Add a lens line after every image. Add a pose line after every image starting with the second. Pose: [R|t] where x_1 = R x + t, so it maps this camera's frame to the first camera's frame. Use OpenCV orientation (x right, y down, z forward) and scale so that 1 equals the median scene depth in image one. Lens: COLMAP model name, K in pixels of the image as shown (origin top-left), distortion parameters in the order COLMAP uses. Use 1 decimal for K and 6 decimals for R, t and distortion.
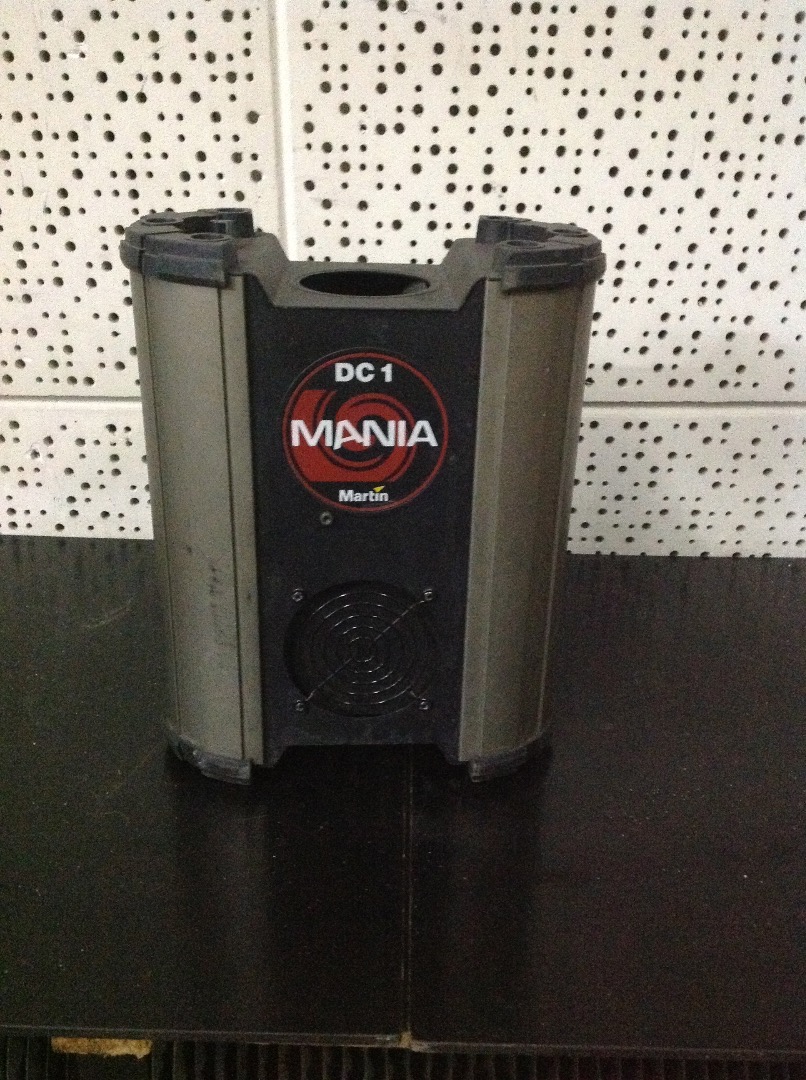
lens RADIAL K [[1055.7, 0, 403.7], [0, 1055.7, 568.2], [0, 0, 1]] dist [-0.058041, 0.000000]
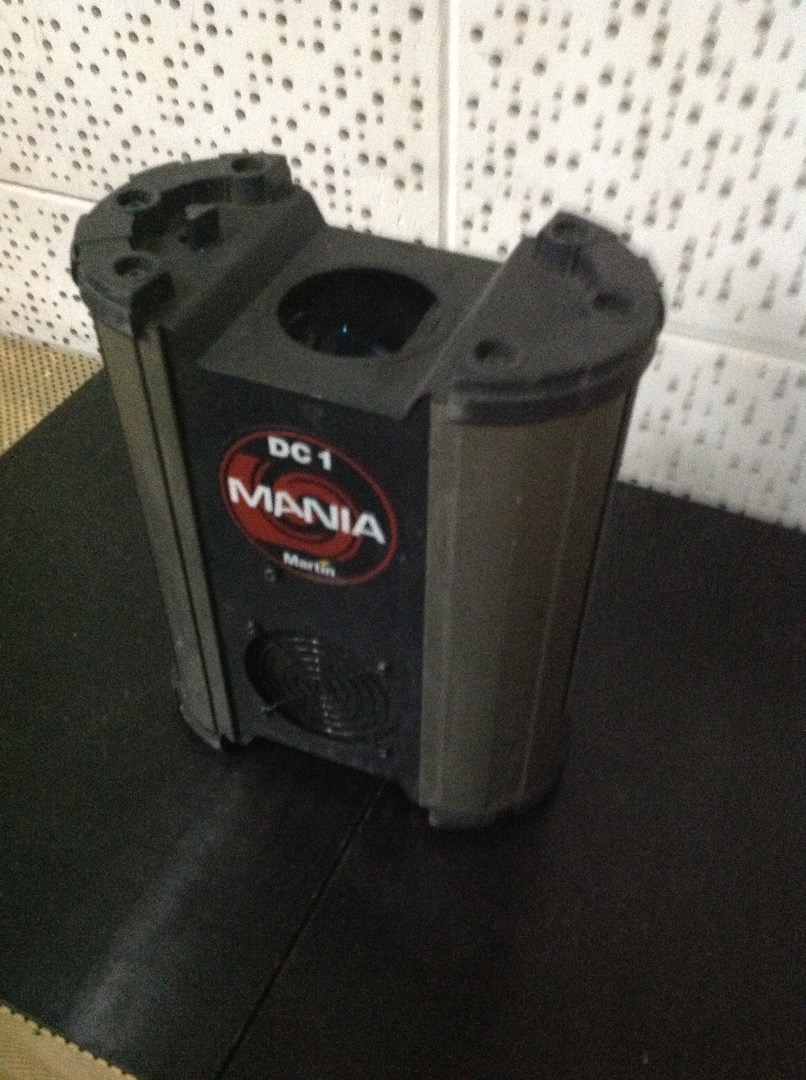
lens RADIAL K [[1055.7, 0, 370.9], [0, 1055.7, 571.4], [0, 0, 1]] dist [-0.058041, 0.000000]
pose [[0.898896, 0.285225, -0.332615, 0.214652], [-0.149656, 0.913320, 0.378748, -0.287496], [0.411813, -0.290677, 0.863665, 0.188247]]
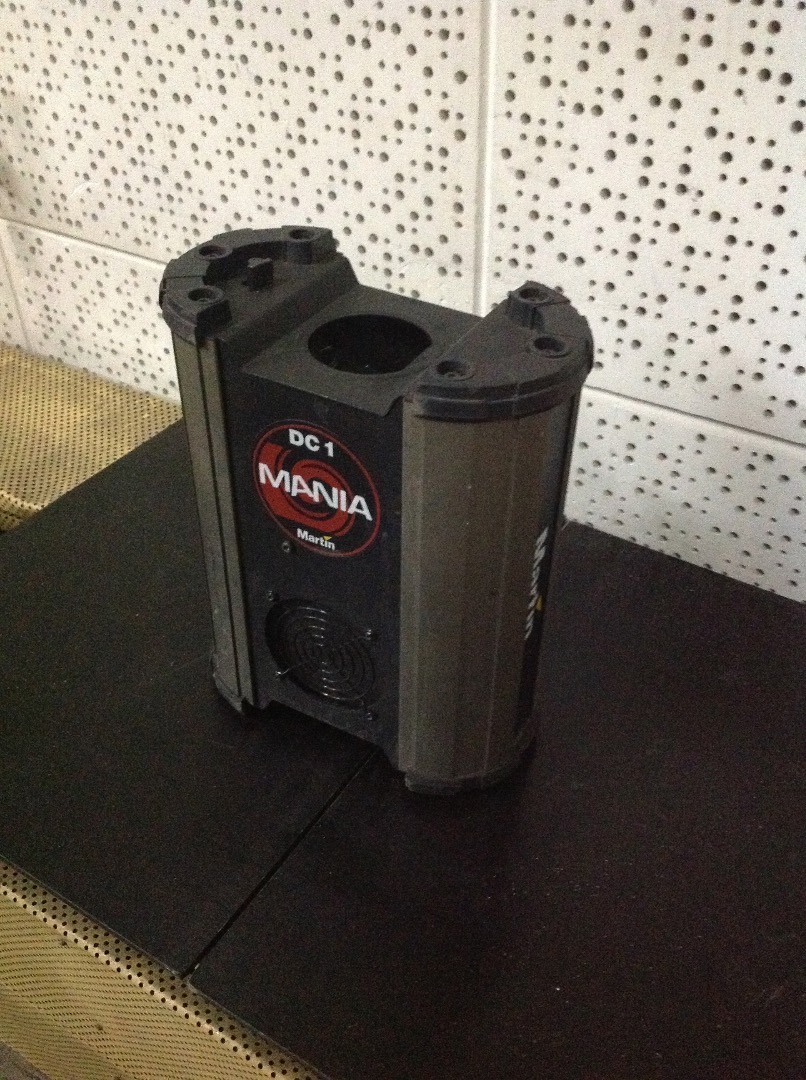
lens RADIAL K [[1055.7, 0, 384.4], [0, 1055.7, 583.5], [0, 0, 1]] dist [-0.058041, 0.000000]
pose [[0.841580, 0.331787, -0.426216, 0.367151], [-0.213693, 0.929238, 0.301416, -0.268909], [0.496062, -0.162586, 0.852929, 0.054731]]
